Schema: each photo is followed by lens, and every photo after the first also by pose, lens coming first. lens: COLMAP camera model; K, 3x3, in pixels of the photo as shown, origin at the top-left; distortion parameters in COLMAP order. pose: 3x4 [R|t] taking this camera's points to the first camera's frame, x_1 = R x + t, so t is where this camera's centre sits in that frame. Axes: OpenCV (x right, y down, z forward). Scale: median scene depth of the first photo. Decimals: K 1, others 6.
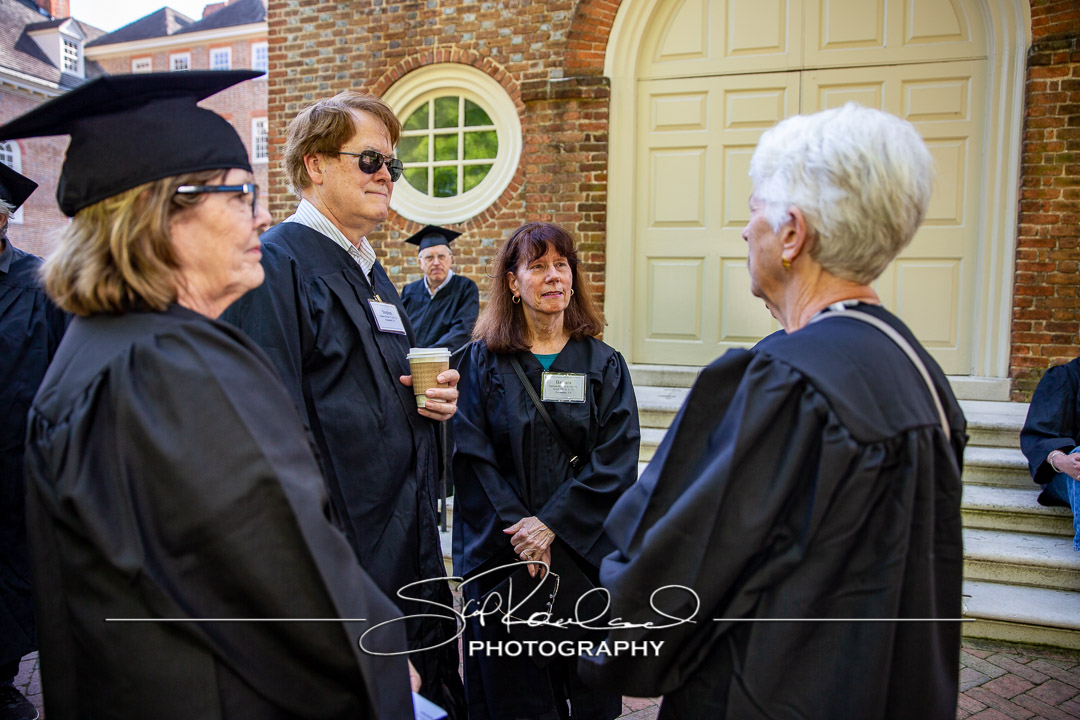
lens RADIAL K [[723.9, 0, 532.5], [0, 723.9, 358.9], [0, 0, 1]] dist [-0.109574, 0.077954]
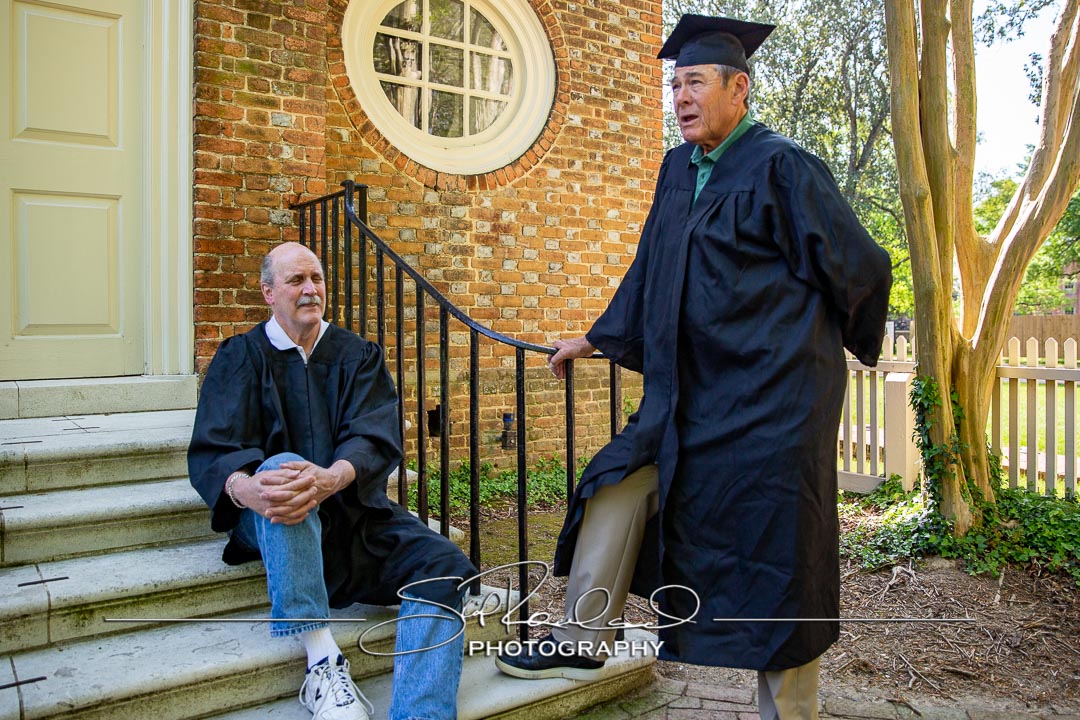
lens RADIAL K [[723.9, 0, 532.5], [0, 723.9, 358.9], [0, 0, 1]] dist [-0.109574, 0.077954]
pose [[0.577912, -0.034464, 0.815371, 0.317702], [0.076442, 0.997001, -0.012039, 0.048113], [-0.812511, 0.069286, 0.578813, 0.341231]]
